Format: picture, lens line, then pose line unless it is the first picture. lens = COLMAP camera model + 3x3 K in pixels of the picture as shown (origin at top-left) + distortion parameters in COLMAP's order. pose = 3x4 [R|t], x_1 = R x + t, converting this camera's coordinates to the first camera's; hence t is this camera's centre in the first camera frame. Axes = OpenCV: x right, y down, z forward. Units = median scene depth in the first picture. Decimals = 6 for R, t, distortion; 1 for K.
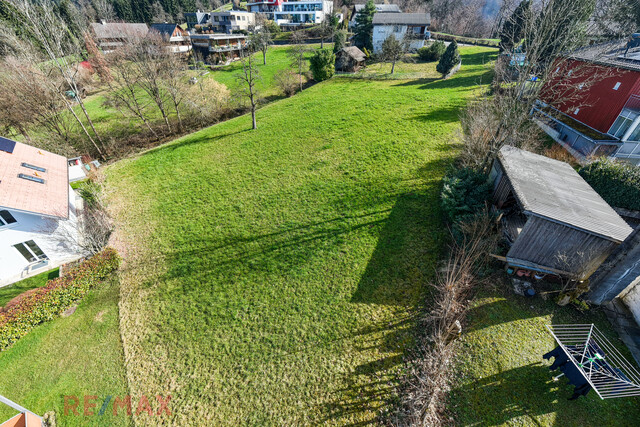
lens RADIAL K [[263.4, 0, 320.2], [0, 263.4, 226.5], [0, 0, 1]] dist [-0.013612, -0.000137]
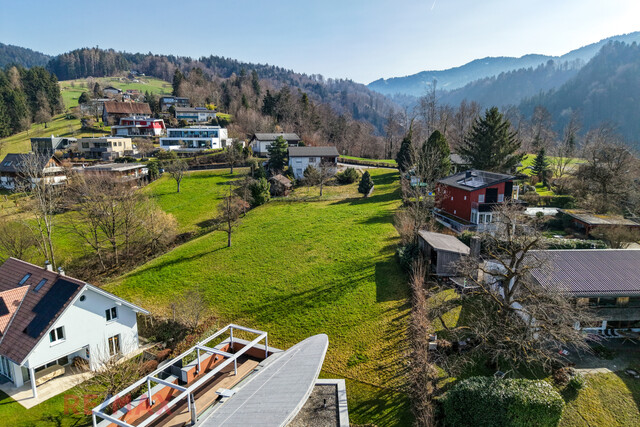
lens RADIAL K [[433.5, 0, 320.3], [0, 433.5, 228.1], [0, 0, 1]] dist [0.004805, -0.001801]
pose [[0.937167, -0.079427, 0.339719, -0.422675], [0.216147, 0.896534, -0.386662, 0.298035], [-0.273858, 0.435796, 0.857370, -0.606968]]
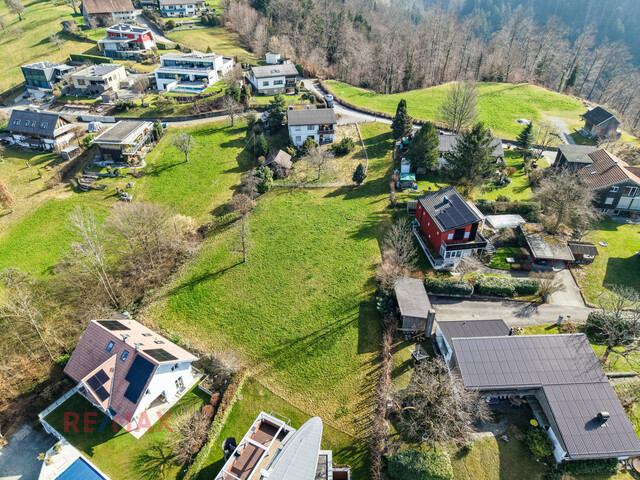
lens RADIAL K [[436.6, 0, 320.0], [0, 436.6, 240.0], [0, 0, 1]] dist [0.025897, -0.033039]
pose [[0.936427, -0.200839, 0.287693, -0.429754], [0.212811, 0.977036, -0.010620, -0.308472], [-0.278954, 0.071169, 0.957664, -1.103904]]
